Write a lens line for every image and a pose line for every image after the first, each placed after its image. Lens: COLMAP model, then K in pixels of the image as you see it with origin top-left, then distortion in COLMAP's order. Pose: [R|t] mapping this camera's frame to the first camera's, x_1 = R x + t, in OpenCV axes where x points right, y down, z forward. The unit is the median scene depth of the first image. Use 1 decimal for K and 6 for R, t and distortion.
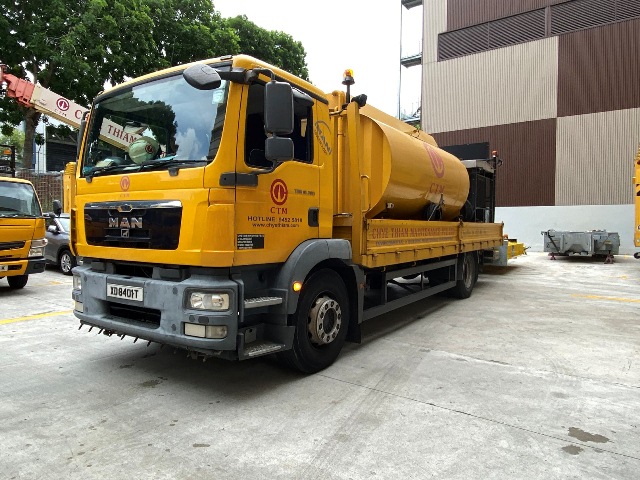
lens RADIAL K [[431.8, 0, 317.3], [0, 431.8, 240.4], [0, 0, 1]] dist [-0.002803, -0.007256]
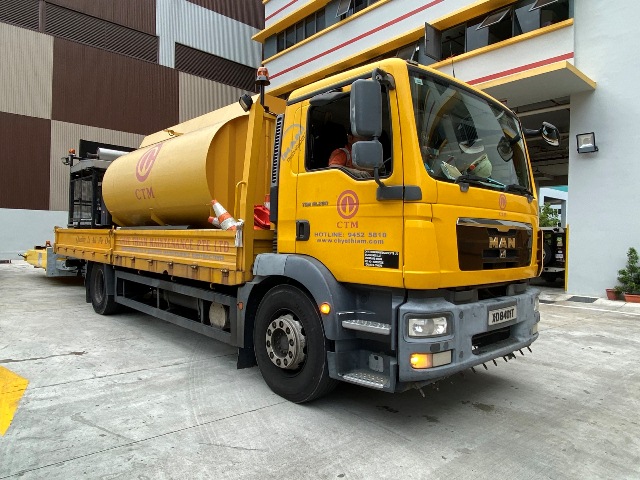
lens RADIAL K [[431.8, 0, 317.3], [0, 431.8, 240.4], [0, 0, 1]] dist [-0.002803, -0.007256]
pose [[0.233930, -0.004176, 0.972245, -1.459553], [0.010543, 0.999943, 0.001758, -0.051632], [-0.972196, 0.009839, 0.233960, 1.163003]]
